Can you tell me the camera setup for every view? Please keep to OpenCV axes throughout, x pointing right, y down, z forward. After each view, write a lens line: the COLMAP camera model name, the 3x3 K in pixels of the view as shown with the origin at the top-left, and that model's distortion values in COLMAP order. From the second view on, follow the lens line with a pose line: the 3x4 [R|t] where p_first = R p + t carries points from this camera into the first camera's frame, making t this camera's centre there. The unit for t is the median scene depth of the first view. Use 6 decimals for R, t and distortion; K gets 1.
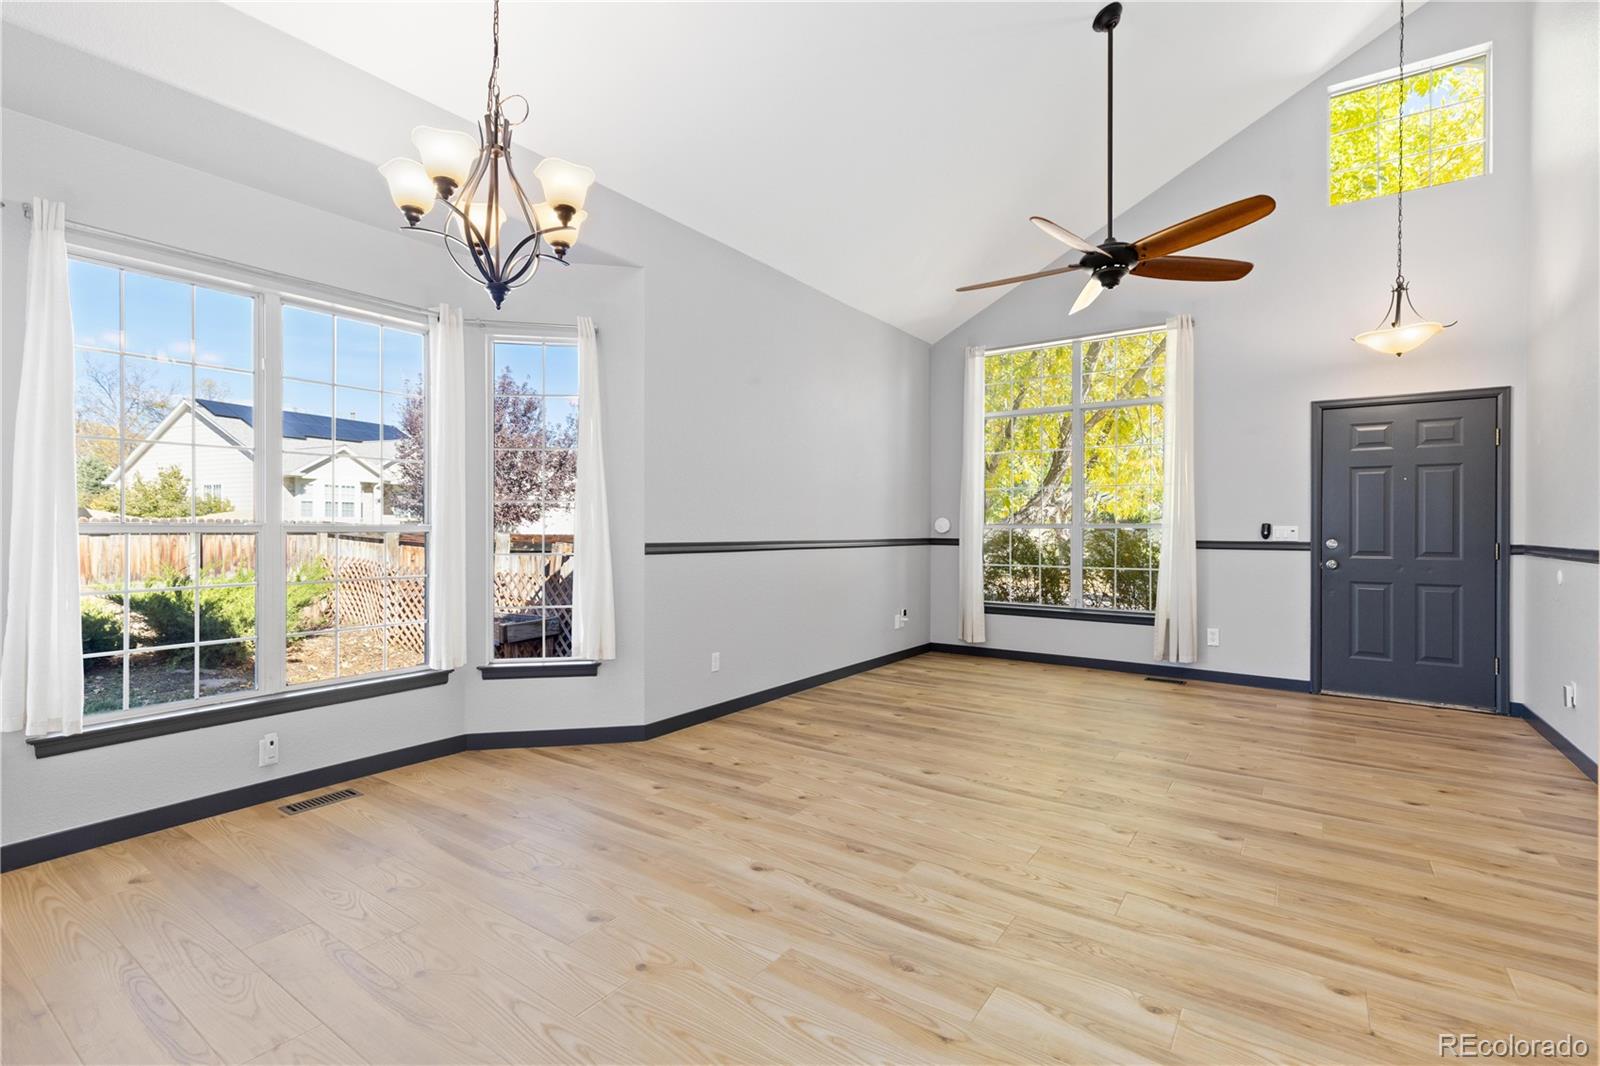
lens RADIAL K [[732.7, 0, 762.6], [0, 732.7, 534.7], [0, 0, 1]] dist [0.014087, -0.003169]
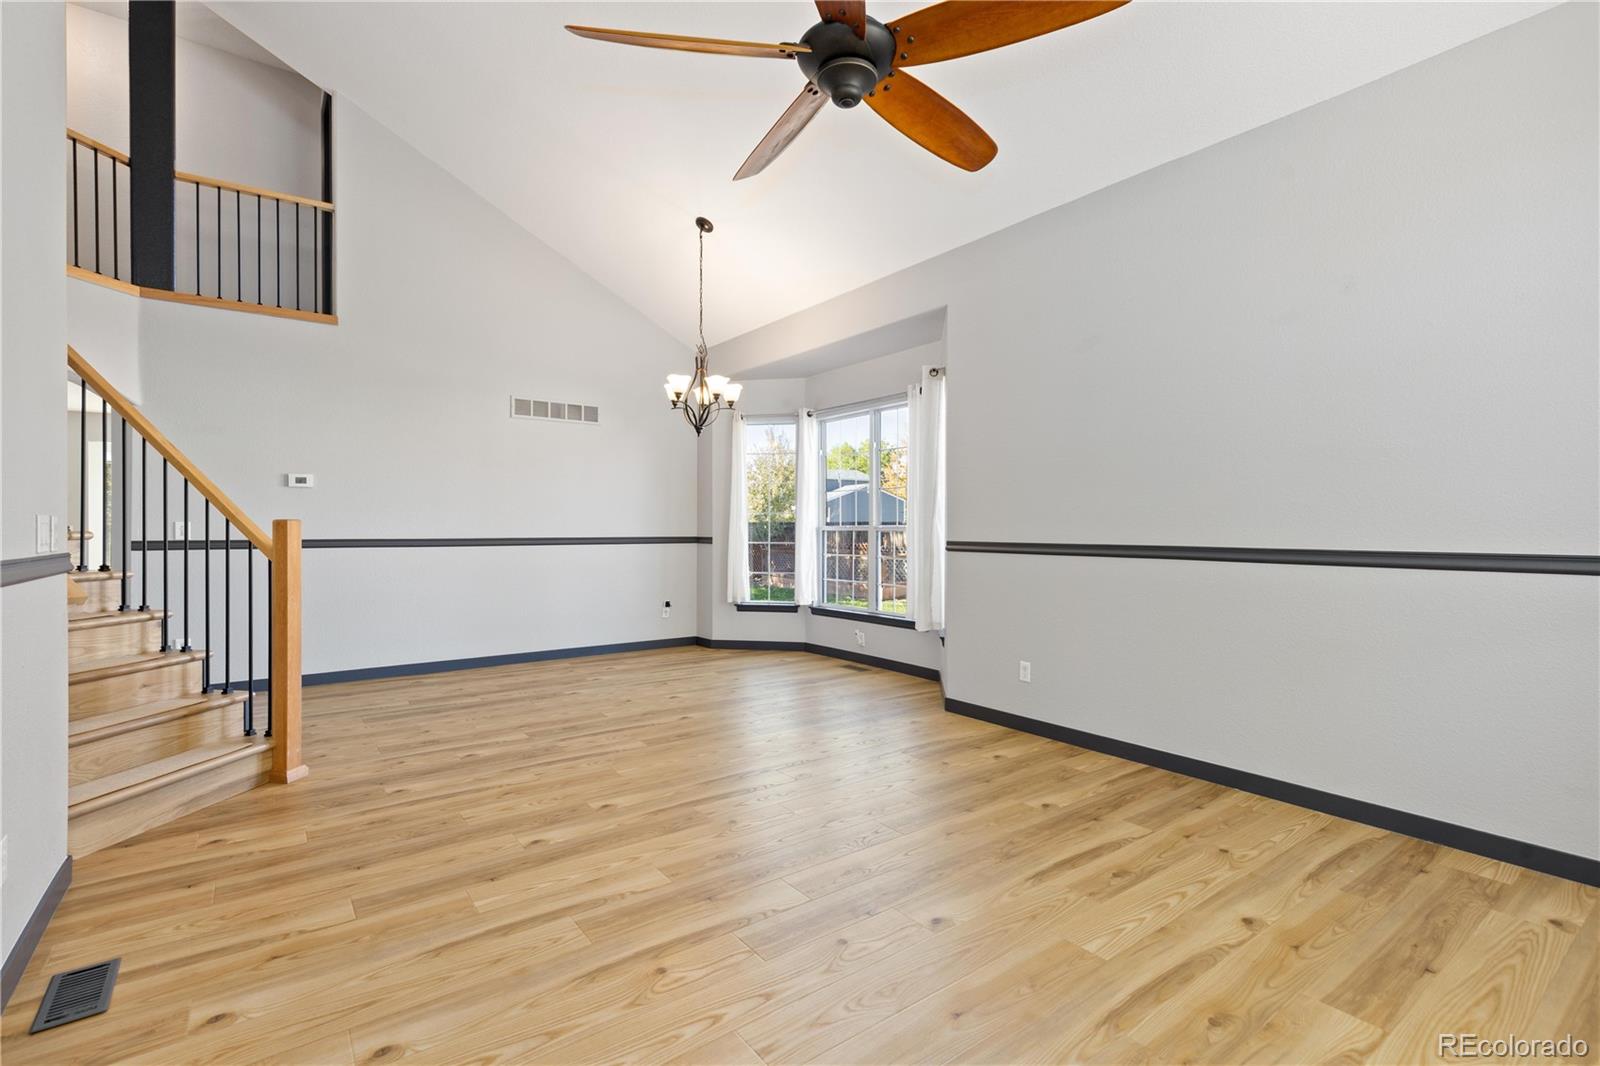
lens RADIAL K [[732.7, 0, 807.2], [0, 732.7, 534.3], [0, 0, 1]] dist [0.014087, -0.003169]
pose [[-0.280413, 0.004350, -0.959869, 1.258795], [-0.013817, 0.999868, 0.008568, -0.004586], [0.959780, 0.015665, -0.280316, 1.388623]]
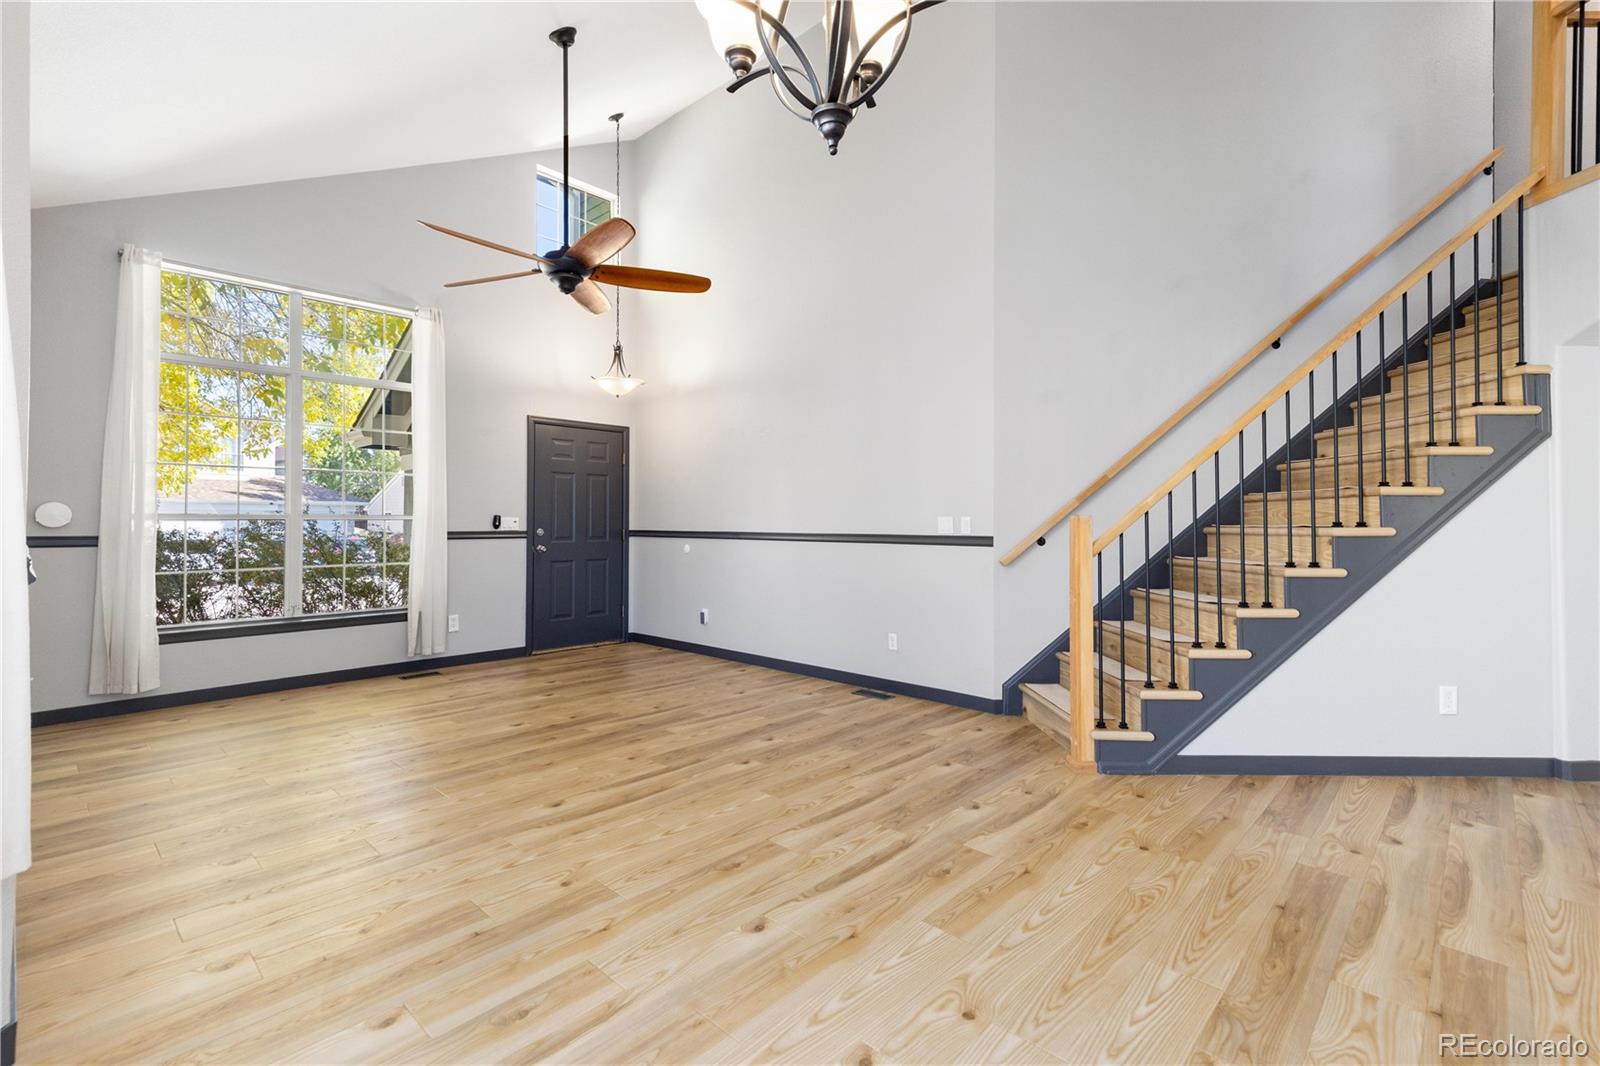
lens RADIAL K [[732.7, 0, 814.9], [0, 732.7, 507.6], [0, 0, 1]] dist [0.014087, -0.003169]
pose [[0.101097, 0.016328, 0.994743, -0.654752], [0.009639, 0.999802, -0.017391, -0.004414], [-0.994830, 0.011346, 0.100919, 0.664362]]
